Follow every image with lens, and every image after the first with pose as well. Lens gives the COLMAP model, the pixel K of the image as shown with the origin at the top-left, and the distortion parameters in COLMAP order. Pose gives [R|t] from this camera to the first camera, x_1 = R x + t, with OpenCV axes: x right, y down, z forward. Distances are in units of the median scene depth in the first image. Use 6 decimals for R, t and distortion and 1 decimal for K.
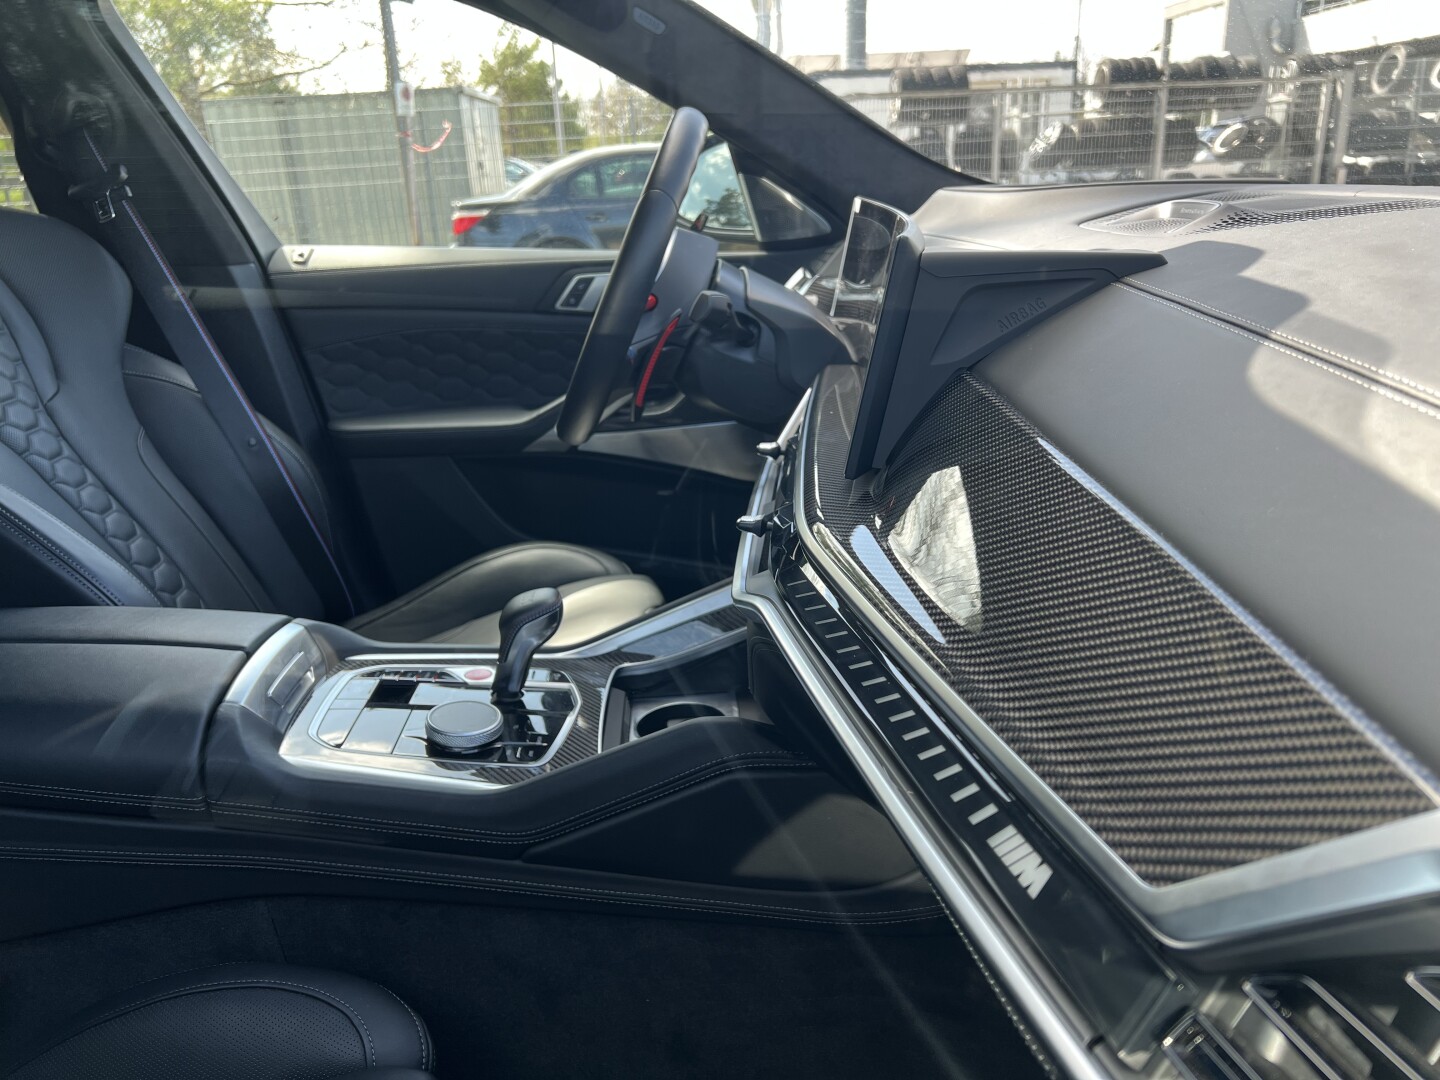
lens RADIAL K [[1092.8, 0, 719.0], [0, 1092.8, 539.1], [0, 0, 1]] dist [0.046610, -0.054035]
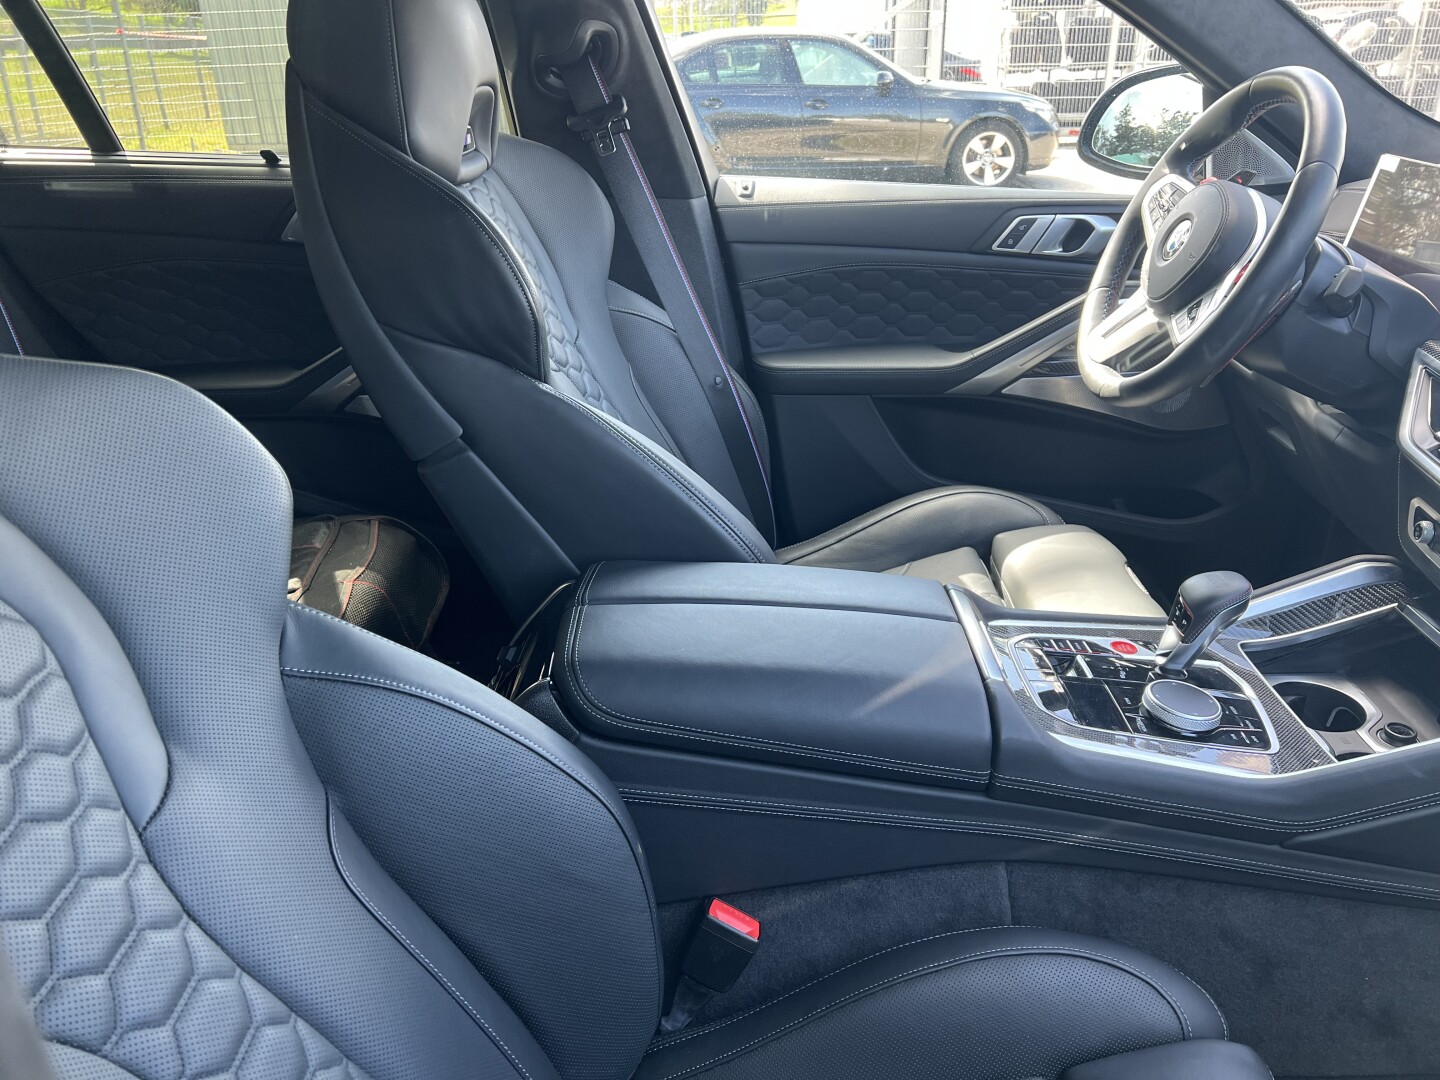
lens RADIAL K [[1092.8, 0, 719.9], [0, 1092.8, 532.5], [0, 0, 1]] dist [0.046610, -0.054035]
pose [[0.998523, 0.043835, -0.032103, -0.357971], [-0.040761, 0.995030, 0.090856, -0.038060], [0.035926, -0.089413, 0.995346, -0.012026]]
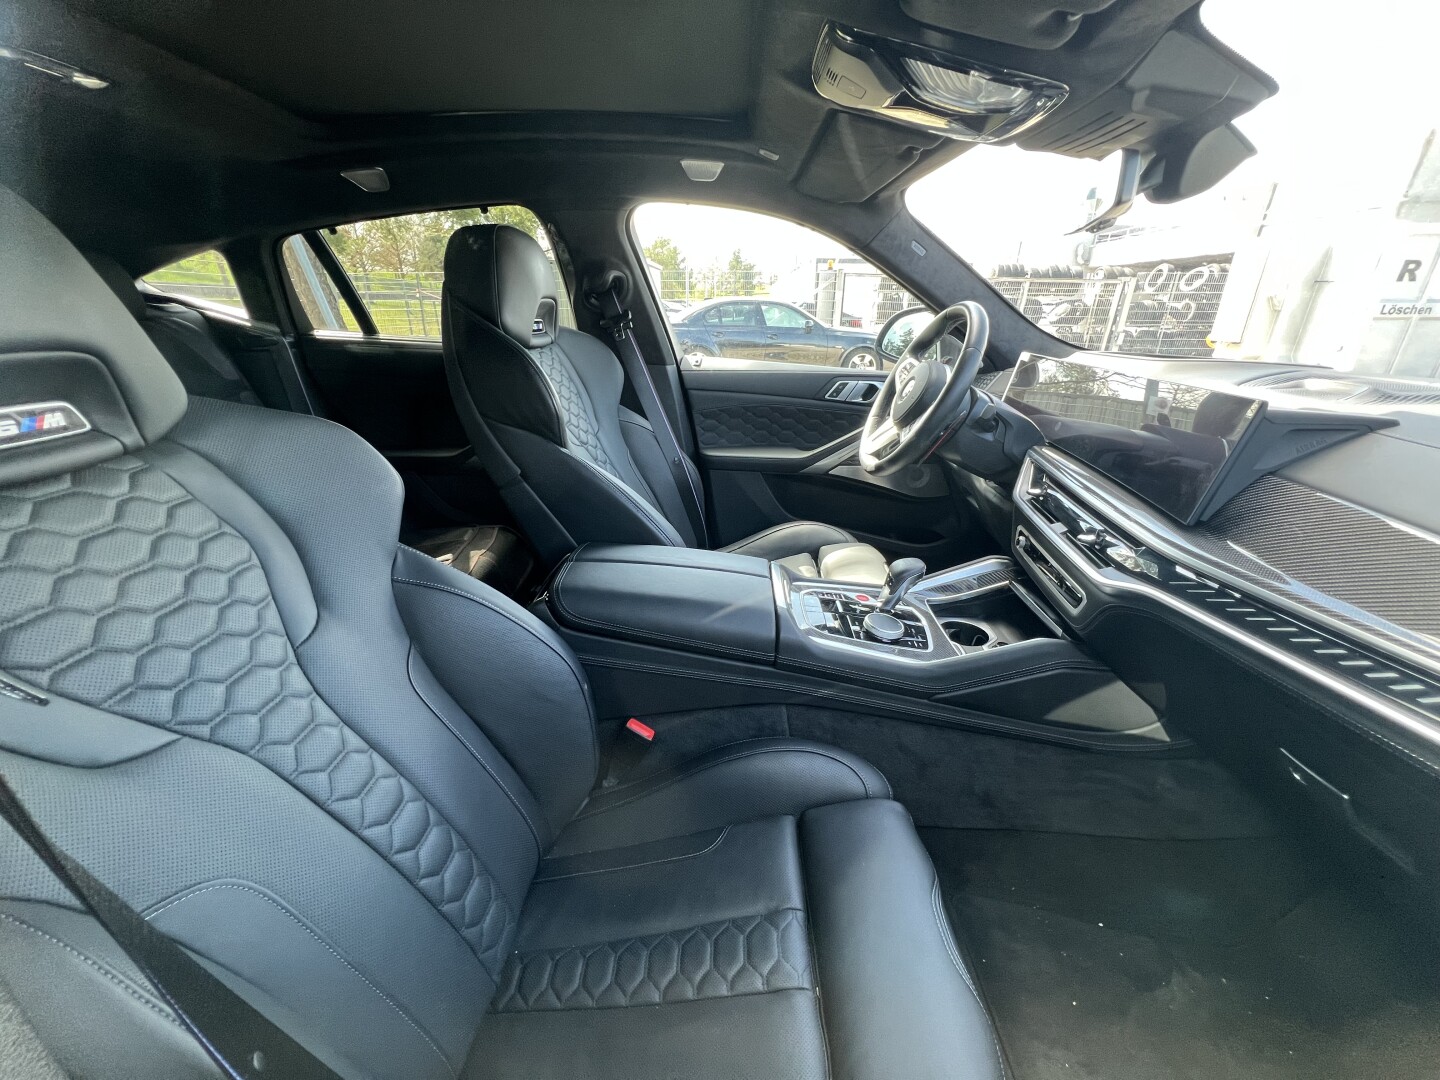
lens RADIAL K [[578.2, 0, 710.7], [0, 578.2, 545.0], [0, 0, 1]] dist [-0.000774, 0.000512]
pose [[0.995399, 0.080166, -0.052478, -0.278321], [-0.076678, 0.994909, 0.065400, -0.009759], [0.057454, -0.061075, 0.996478, -0.013618]]
